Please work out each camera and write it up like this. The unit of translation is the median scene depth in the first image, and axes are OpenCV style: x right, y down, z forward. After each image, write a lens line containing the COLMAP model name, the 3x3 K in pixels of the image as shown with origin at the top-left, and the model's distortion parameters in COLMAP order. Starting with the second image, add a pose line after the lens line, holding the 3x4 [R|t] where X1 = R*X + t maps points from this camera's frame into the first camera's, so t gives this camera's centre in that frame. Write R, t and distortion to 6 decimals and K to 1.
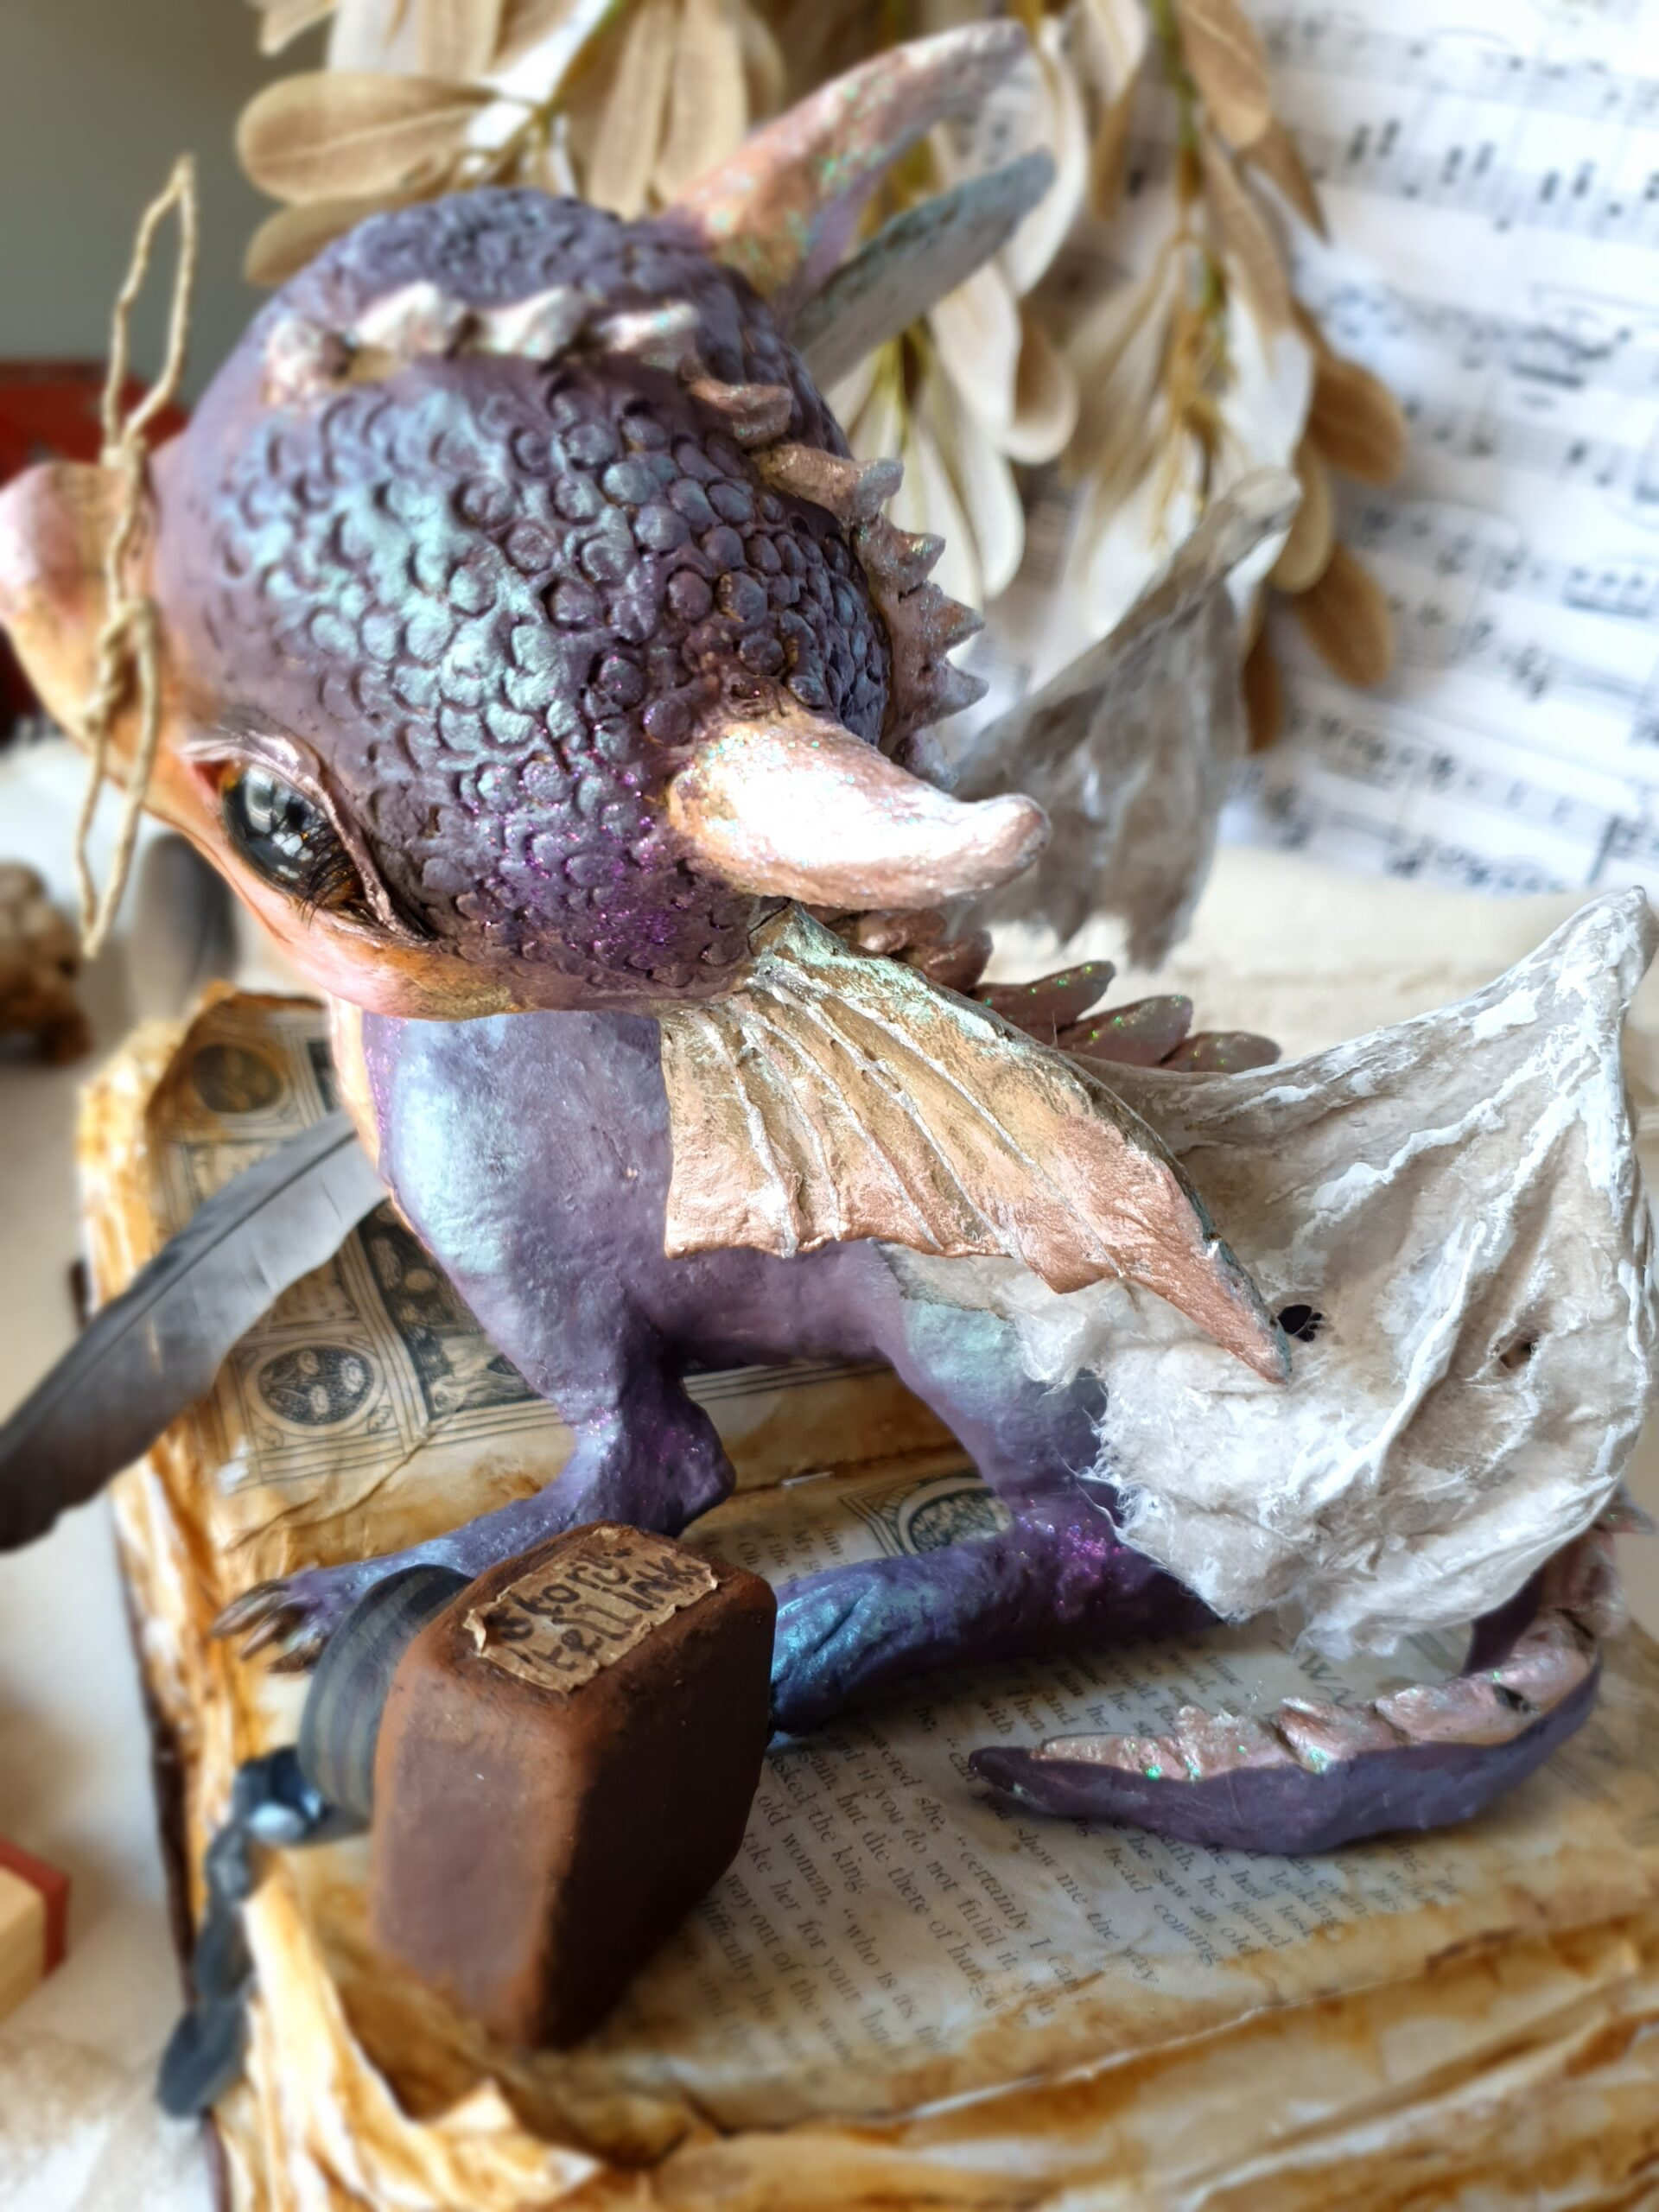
lens RADIAL K [[1845.7, 0, 829.5], [0, 1845.7, 1106.0], [0, 0, 1]] dist [-0.003160, 0.009070]
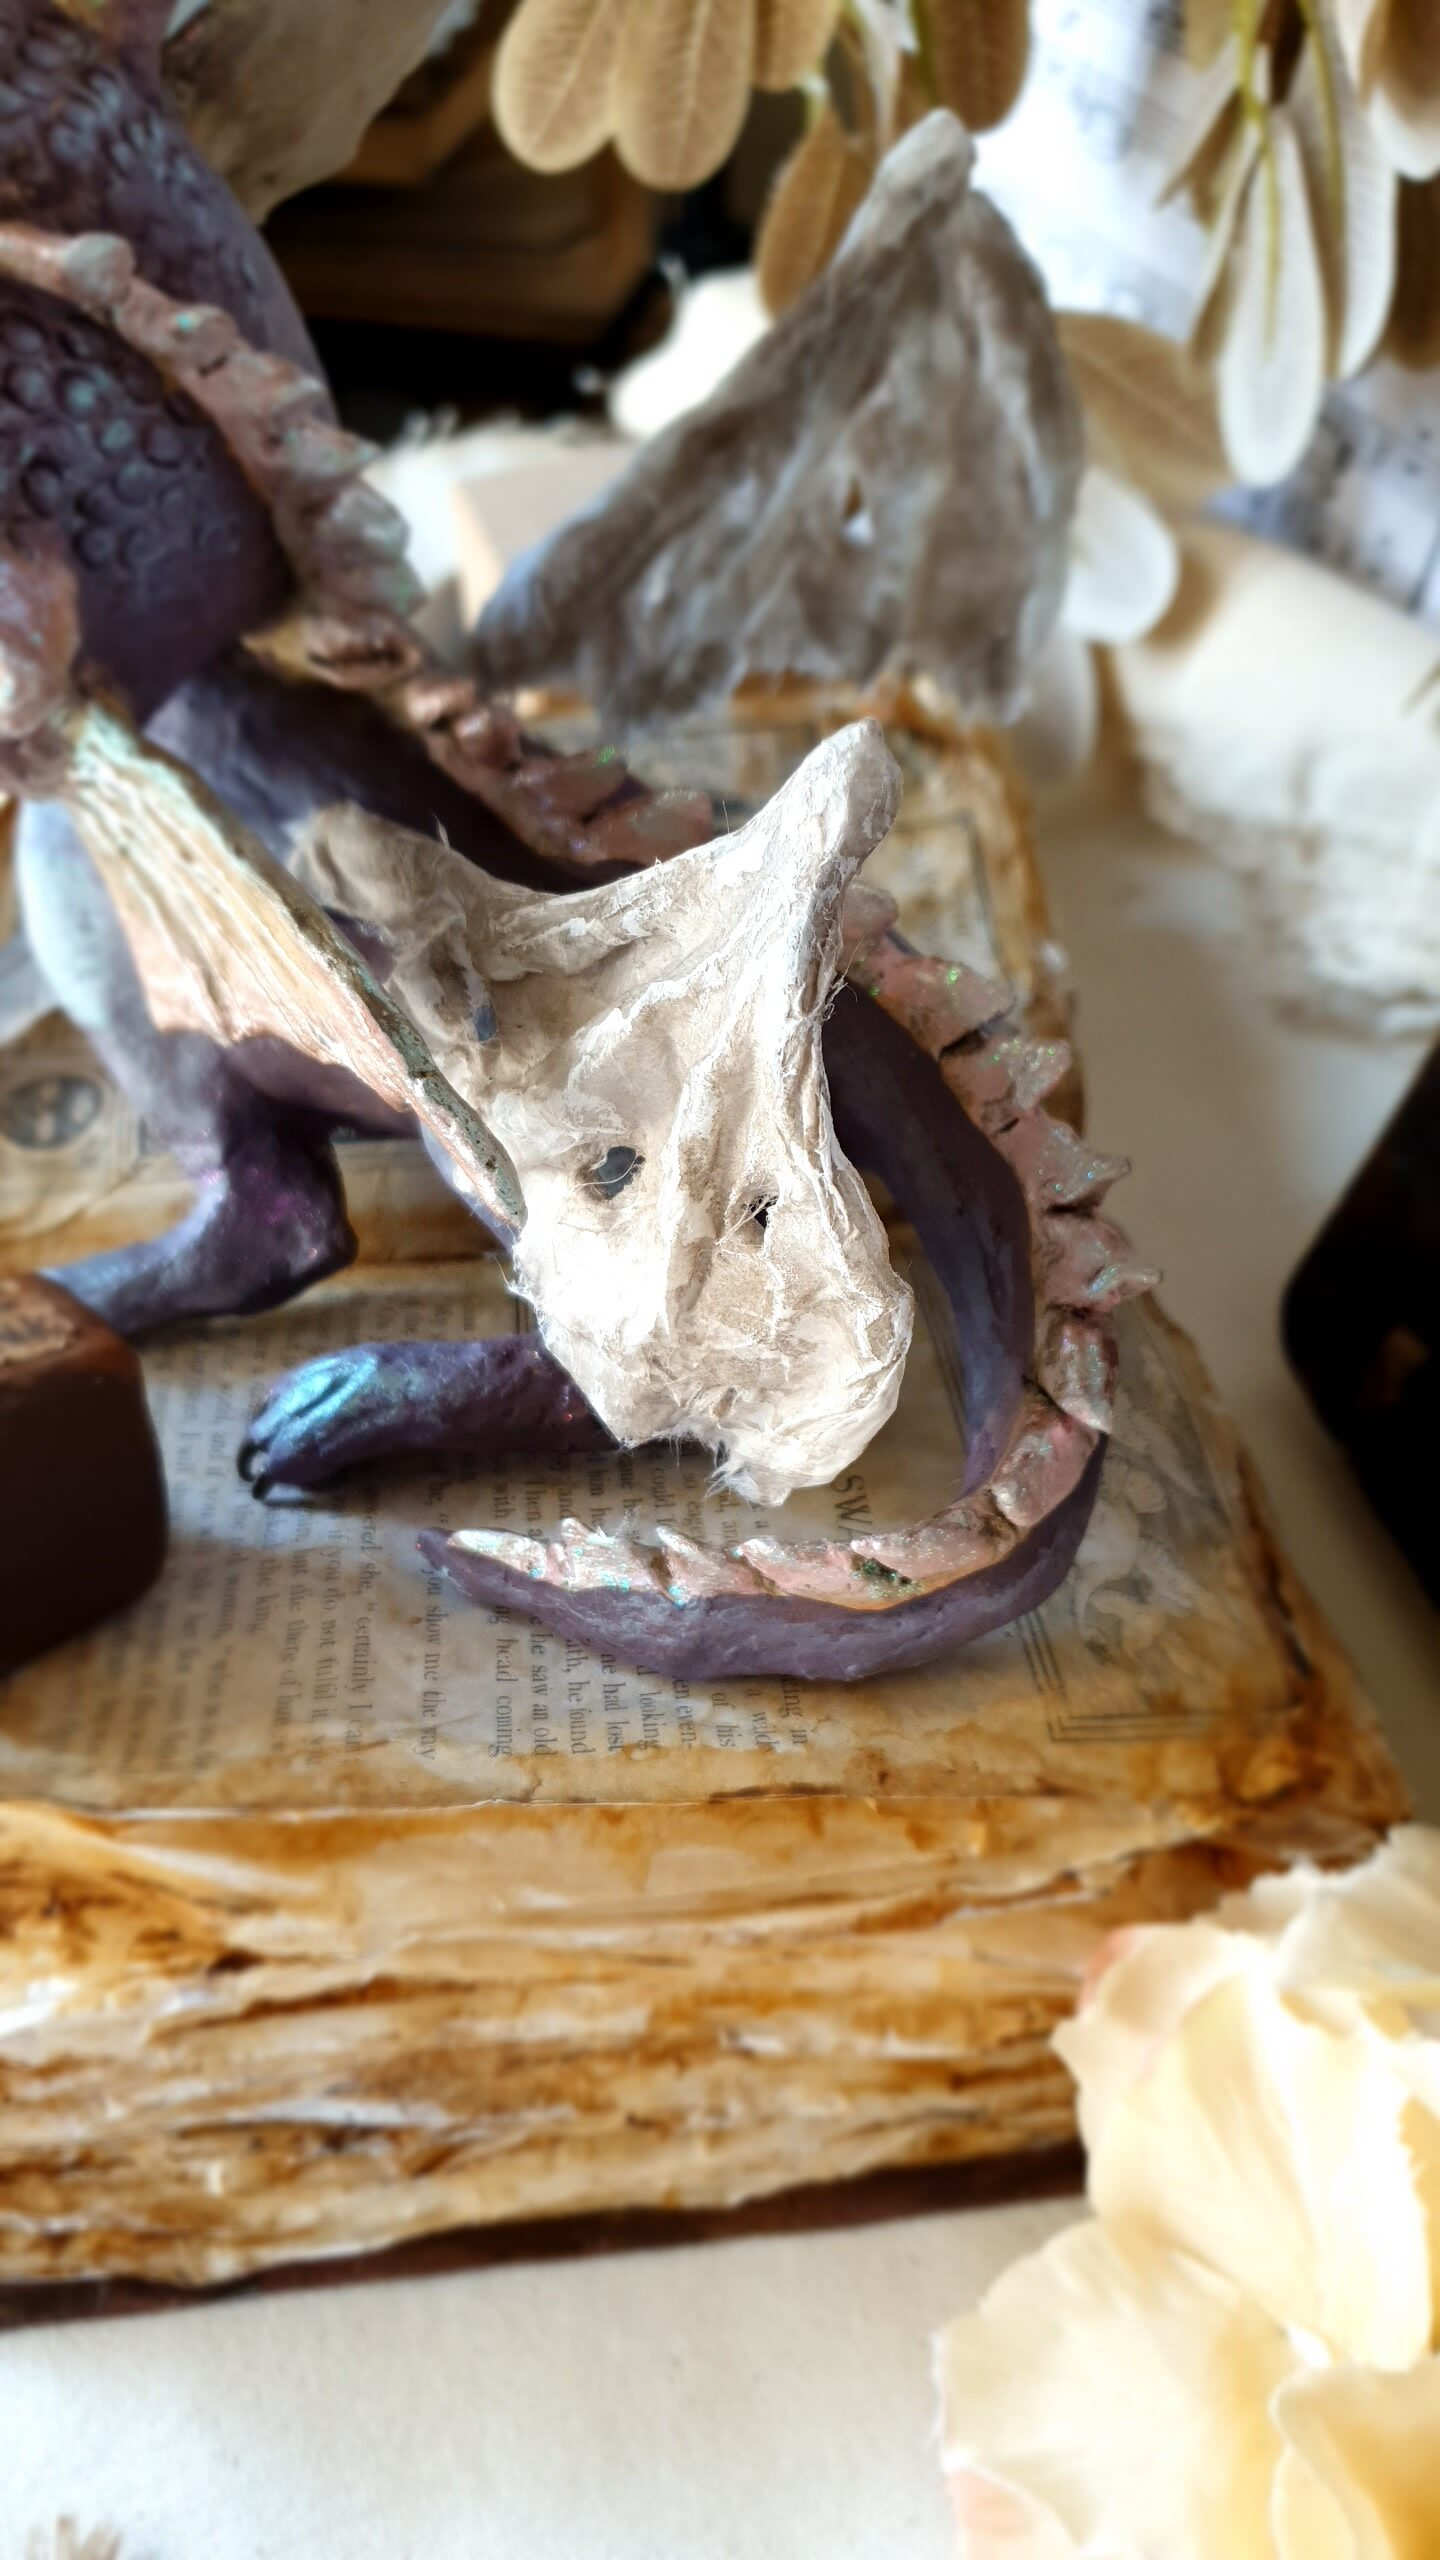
lens RADIAL K [[2066.2, 0, 720.0], [0, 2066.2, 1280.0], [0, 0, 1]] dist [0.204661, -0.001003]
pose [[0.934374, 0.126034, -0.333257, 0.641196], [-0.043675, 0.968807, 0.243937, -0.087620], [0.353606, -0.213374, 0.910733, 0.012473]]
